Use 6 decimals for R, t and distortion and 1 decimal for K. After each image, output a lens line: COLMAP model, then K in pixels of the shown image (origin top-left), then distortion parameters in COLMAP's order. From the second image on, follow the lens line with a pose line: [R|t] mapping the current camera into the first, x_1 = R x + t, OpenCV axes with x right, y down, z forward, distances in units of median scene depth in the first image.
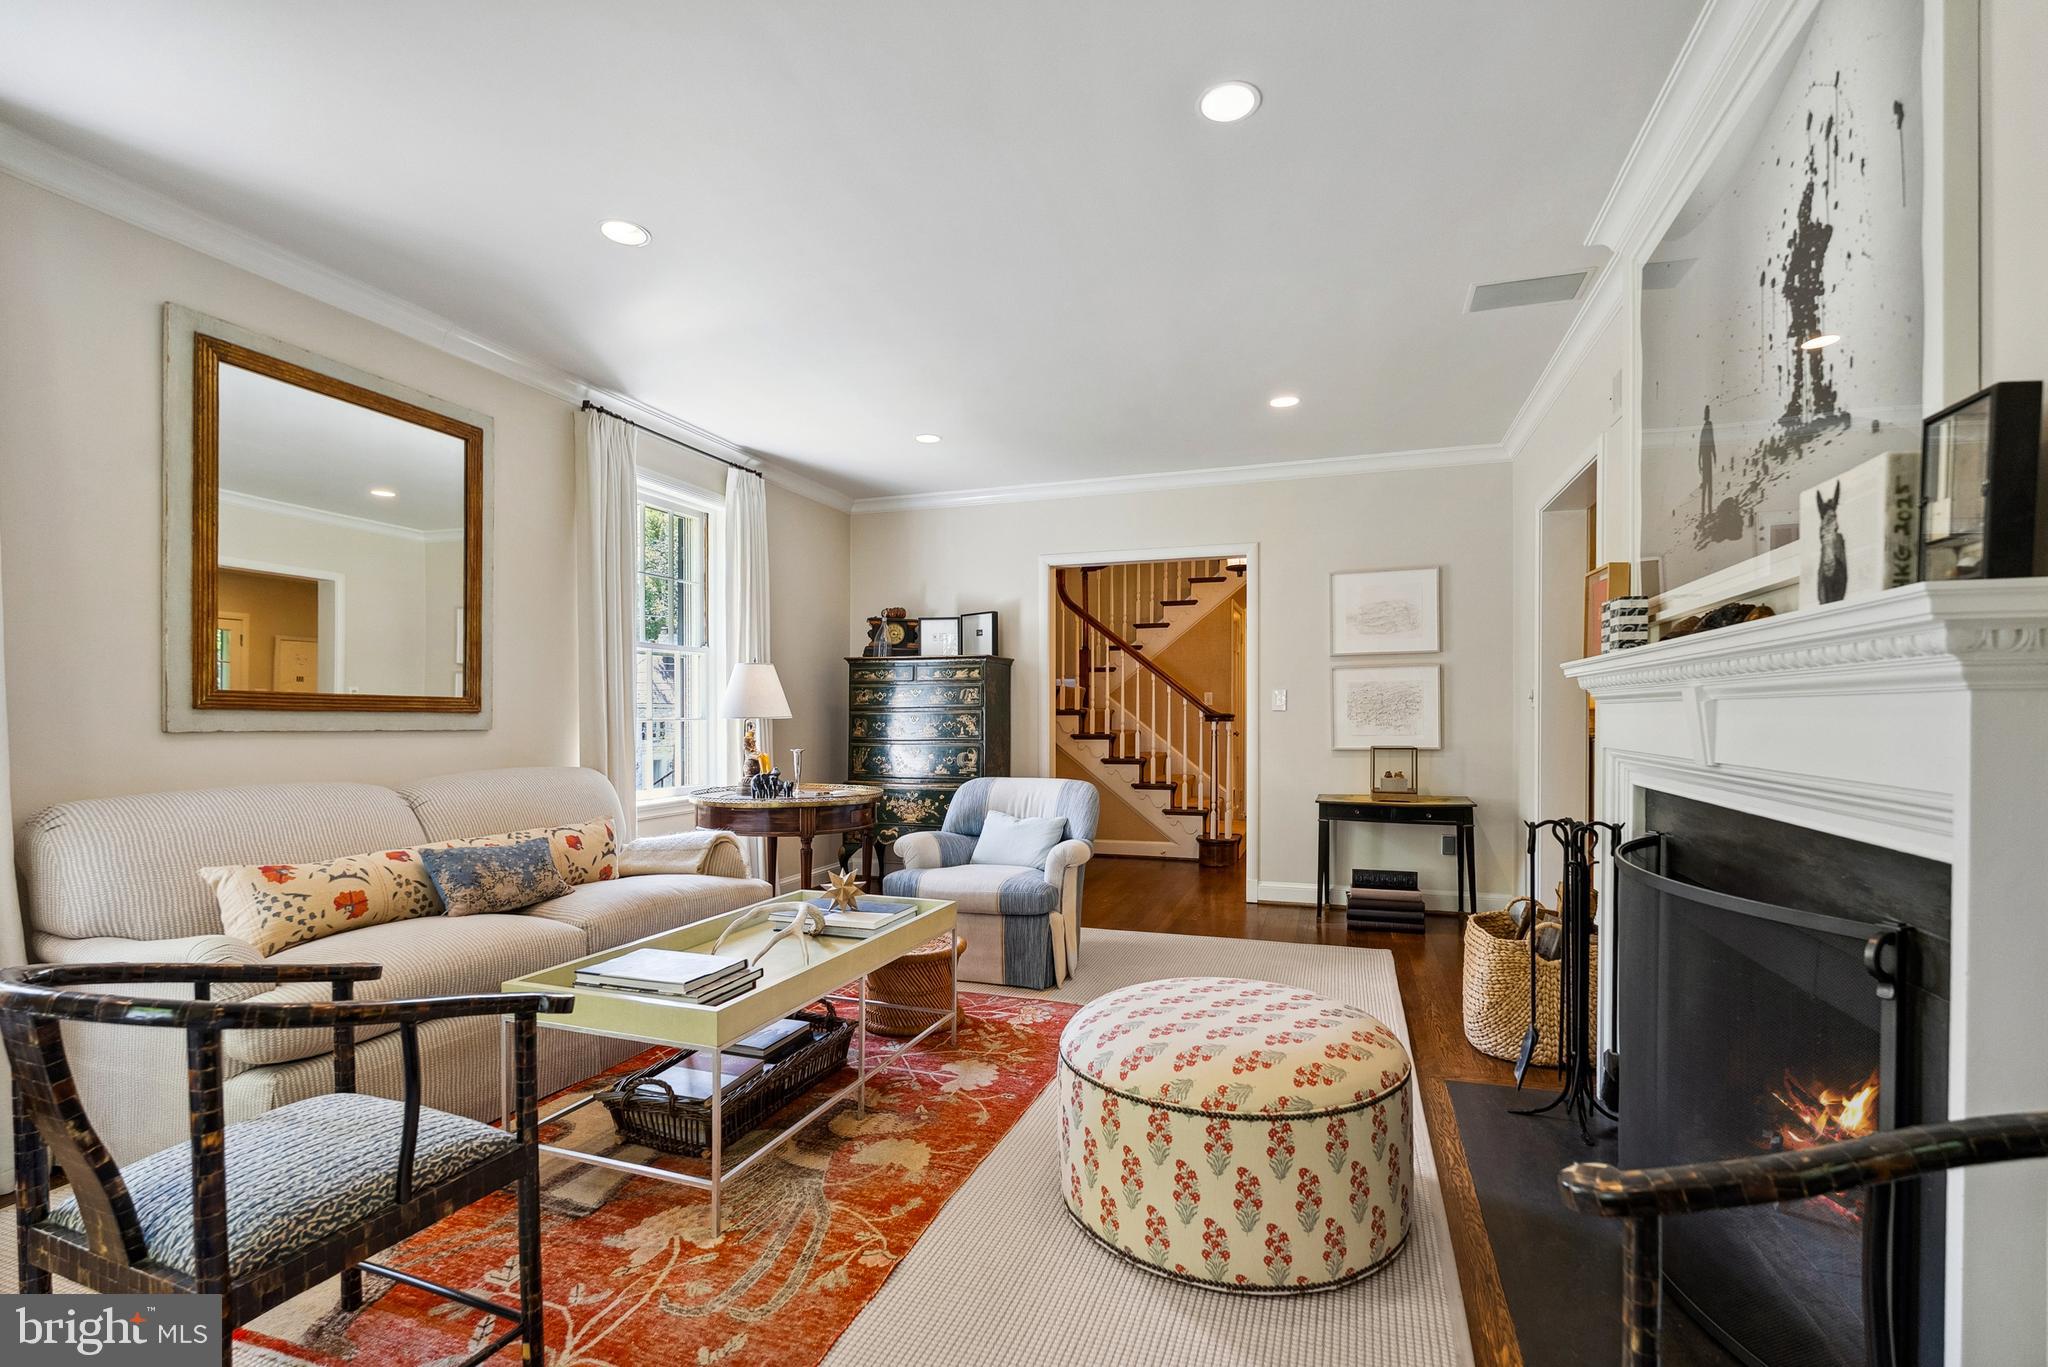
lens RADIAL K [[932.2, 0, 1029.7], [0, 932.2, 722.5], [0, 0, 1]] dist [-0.000120, 0.000920]
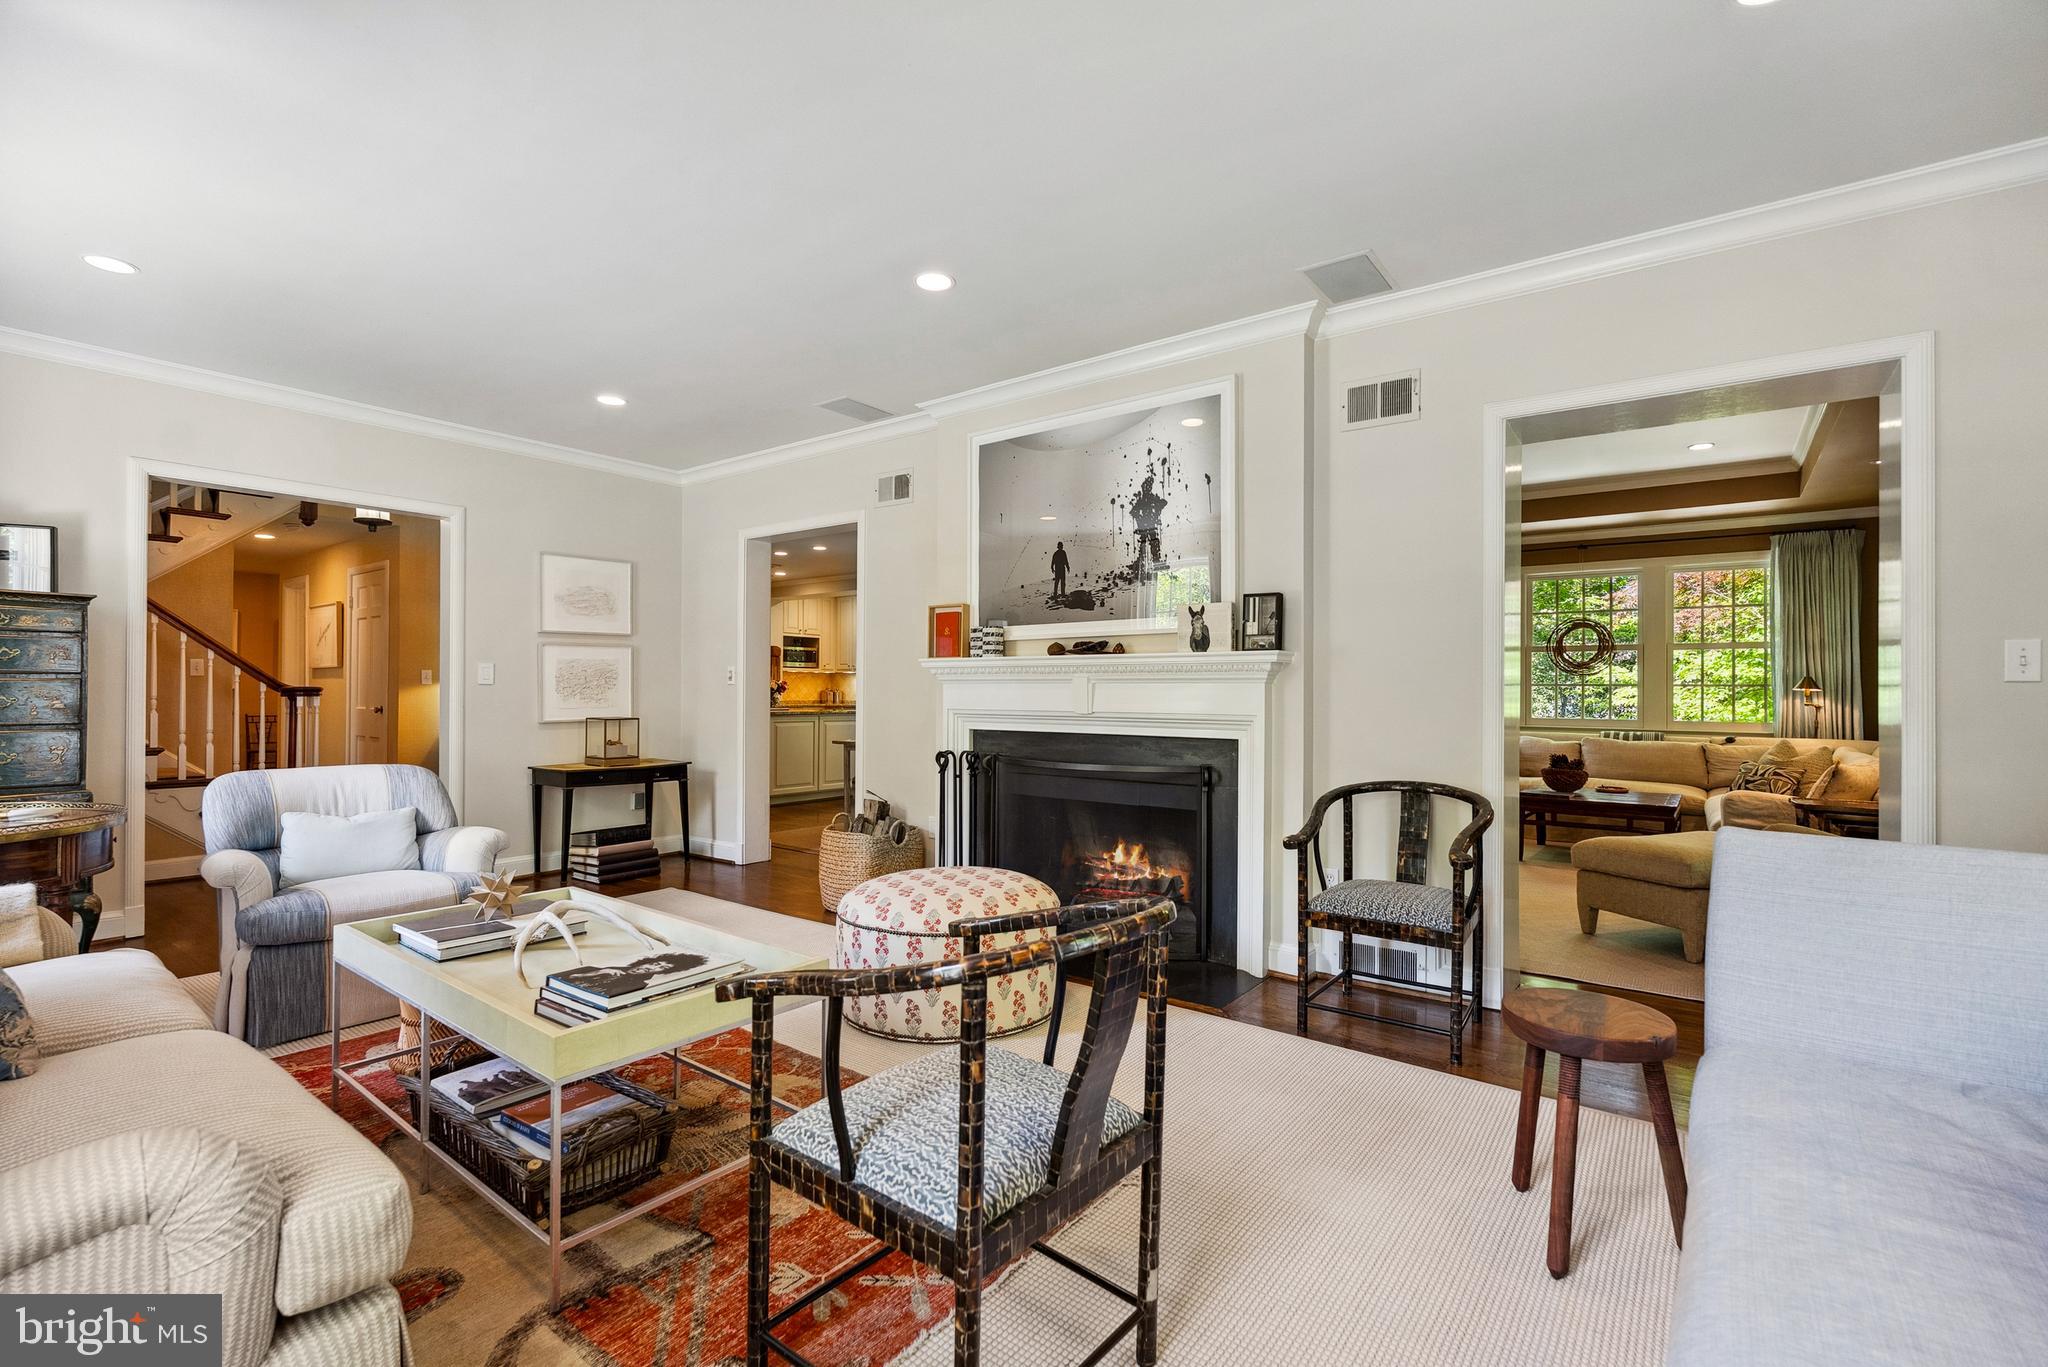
lens RADIAL K [[889.7, 0, 1051.2], [0, 889.7, 693.4], [0, 0, 1]] dist [-0.000661, 0.000138]
pose [[0.299371, 0.002628, 0.954133, -0.467041], [0.003764, 0.999985, -0.003936, 0.002987], [-0.954129, 0.004770, 0.299357, 0.167106]]
